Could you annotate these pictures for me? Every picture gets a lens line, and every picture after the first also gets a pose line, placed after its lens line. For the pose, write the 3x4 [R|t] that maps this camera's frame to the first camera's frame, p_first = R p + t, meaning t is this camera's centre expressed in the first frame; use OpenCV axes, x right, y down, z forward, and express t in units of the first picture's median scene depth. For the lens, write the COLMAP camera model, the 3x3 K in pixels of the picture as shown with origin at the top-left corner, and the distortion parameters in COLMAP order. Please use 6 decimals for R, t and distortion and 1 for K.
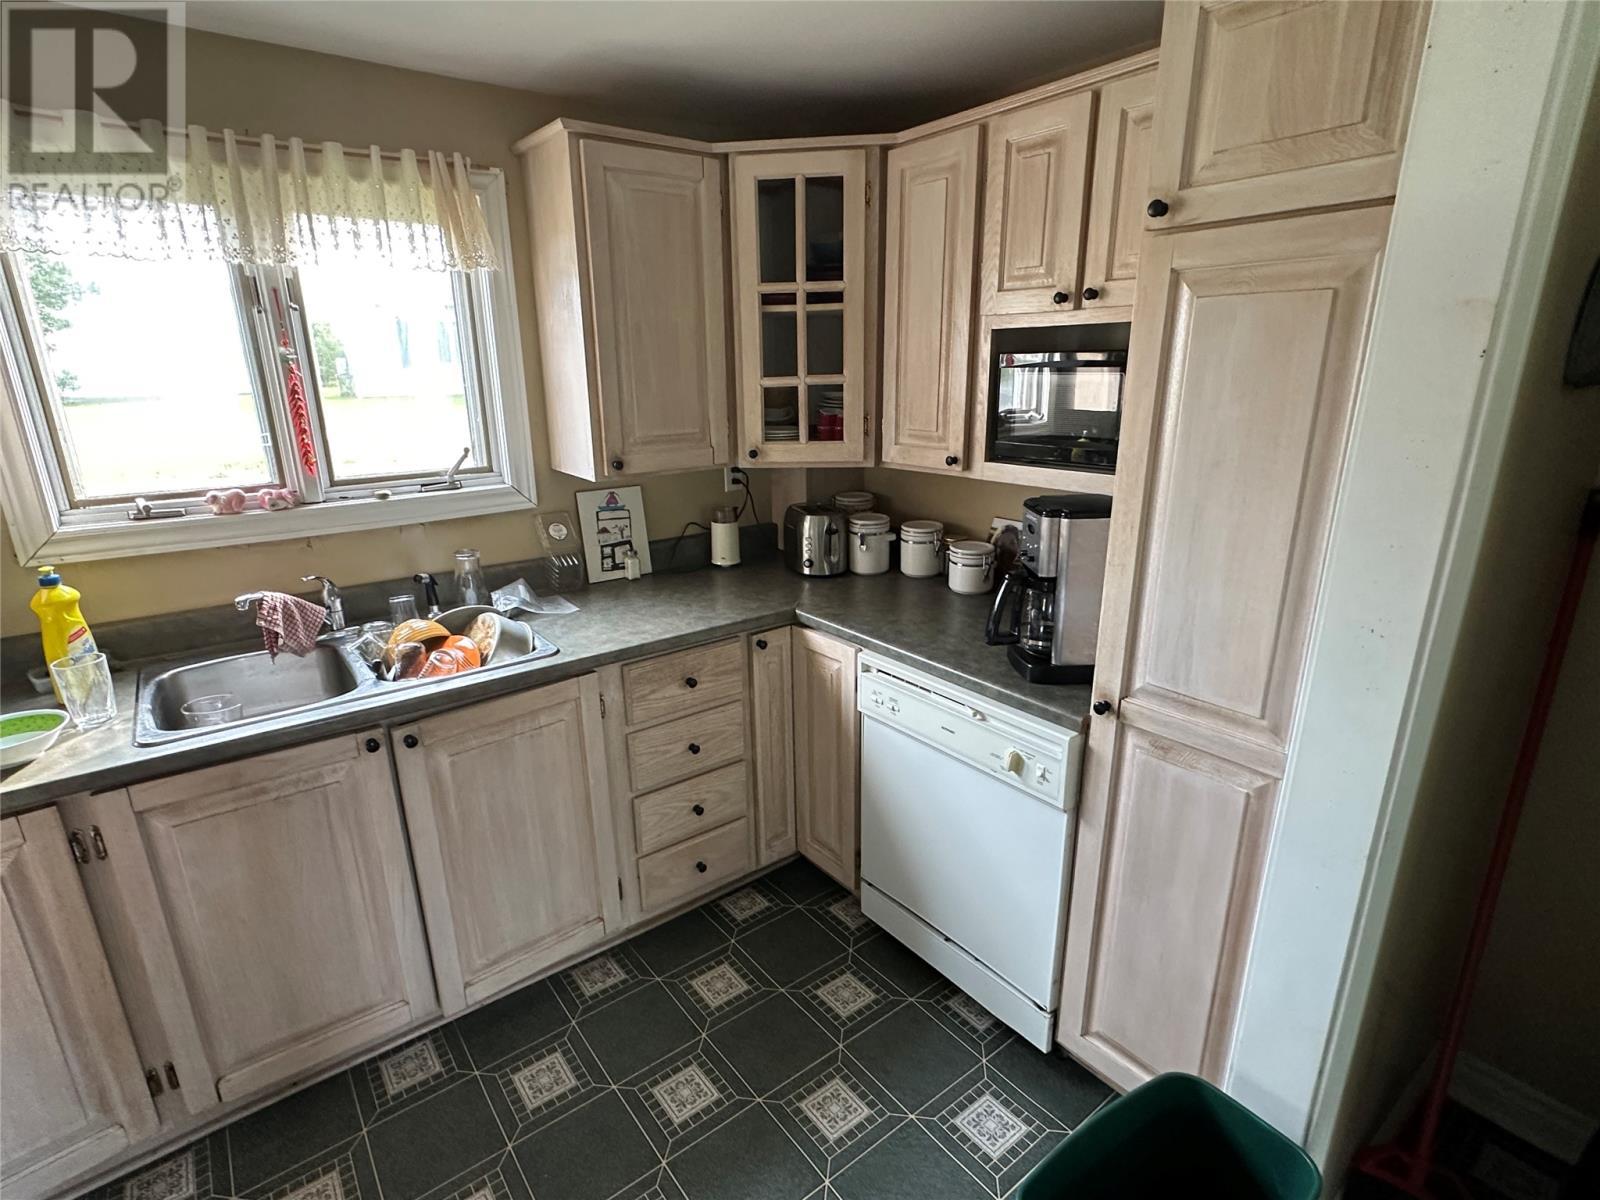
lens RADIAL K [[807.4, 0, 806.0], [0, 807.4, 607.6], [0, 0, 1]] dist [-0.000370, -0.000251]
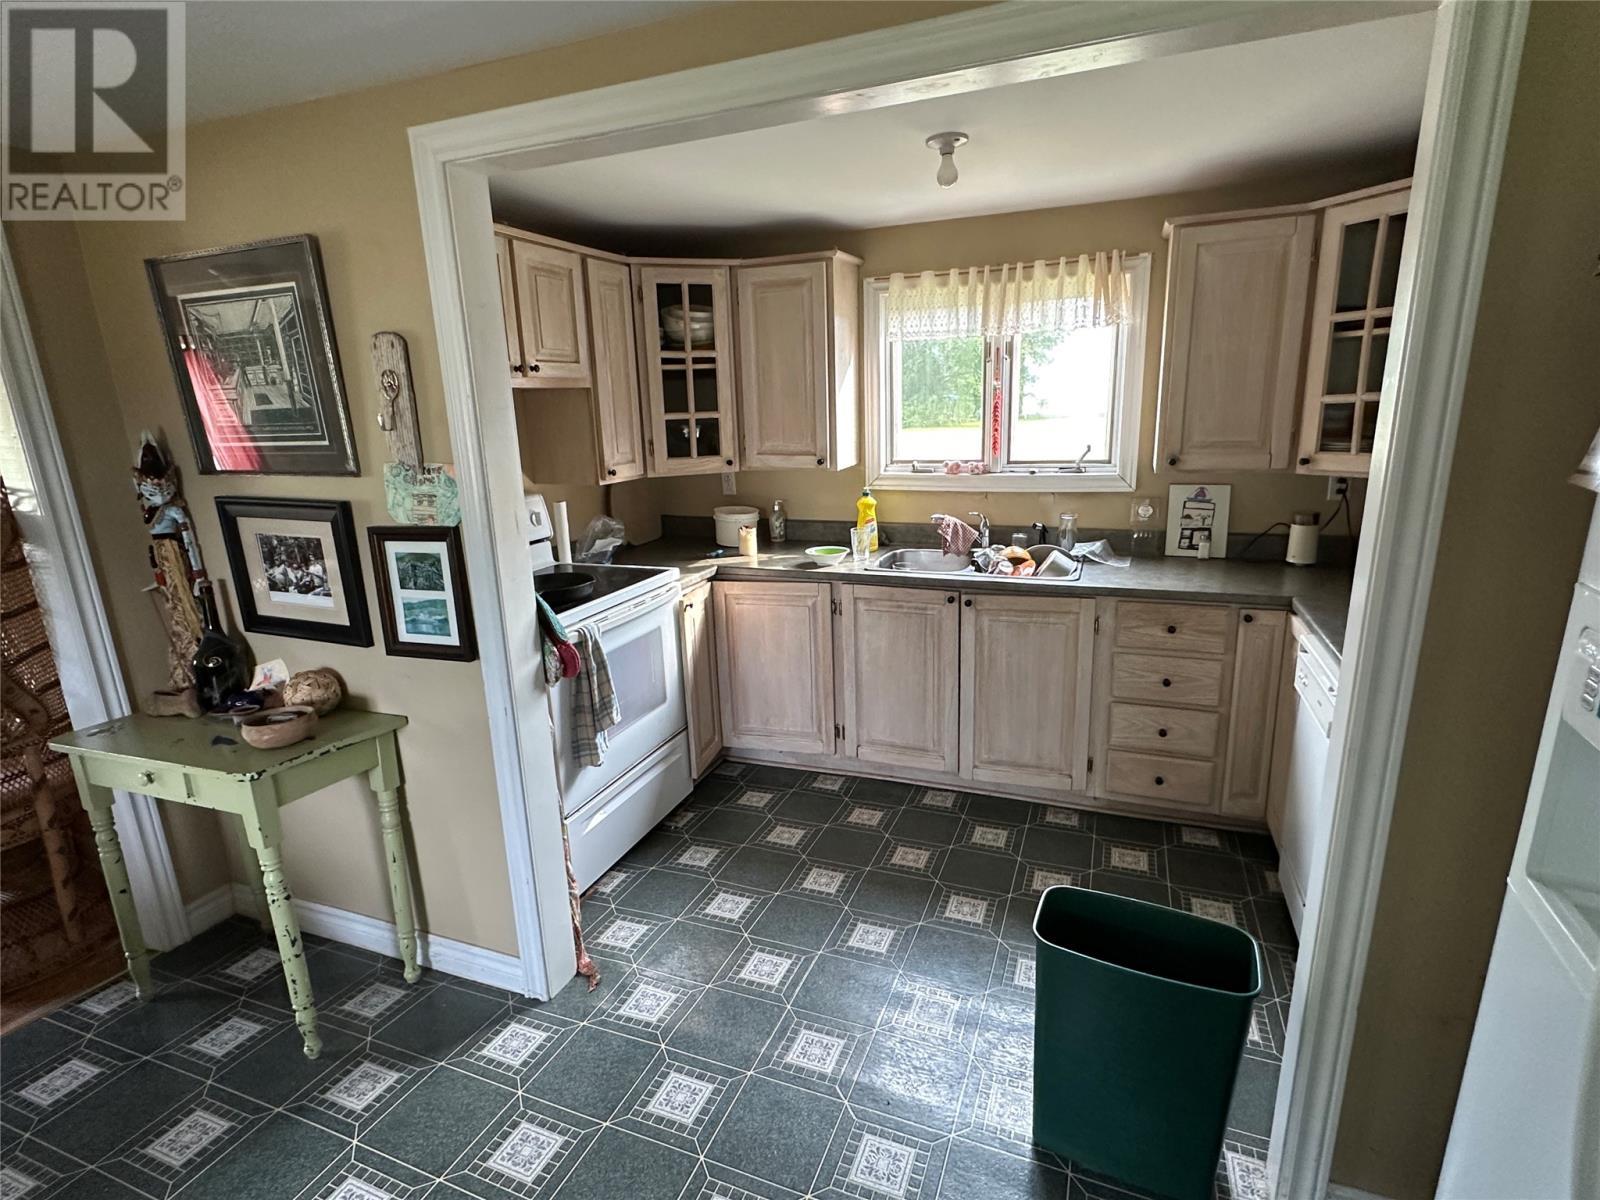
lens RADIAL K [[797.7, 0, 799.0], [0, 797.7, 604.0], [0, 0, 1]] dist [-0.001044, 0.001289]
pose [[0.514977, 0.205559, -0.832192, 0.652505], [-0.226862, 0.968888, 0.098938, 0.066845], [0.826639, 0.137842, 0.545589, -0.216192]]
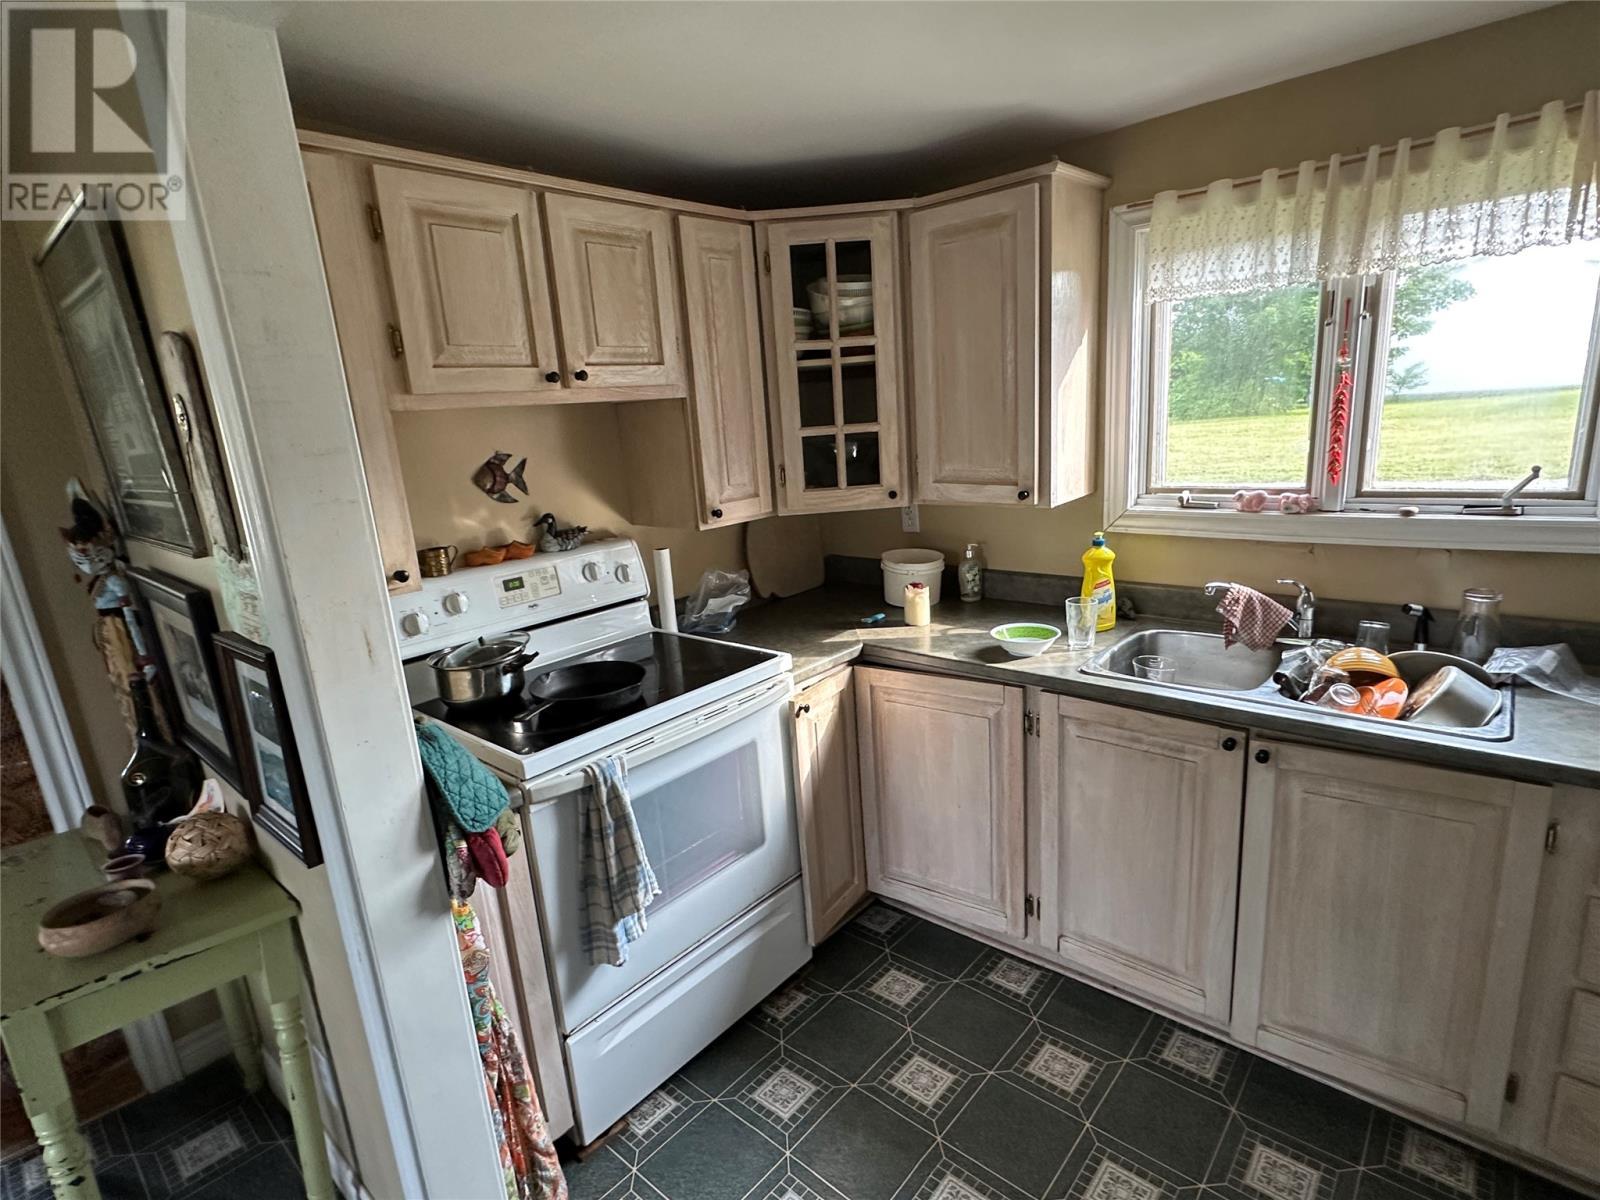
lens RADIAL K [[788.6, 0, 801.9], [0, 788.6, 605.4], [0, 0, 1]] dist [-0.002909, 0.000074]
pose [[0.196233, 0.230573, -0.953063, 0.232438], [-0.224338, 0.956738, 0.185271, -0.054692], [0.954550, 0.177452, 0.239470, 0.169366]]
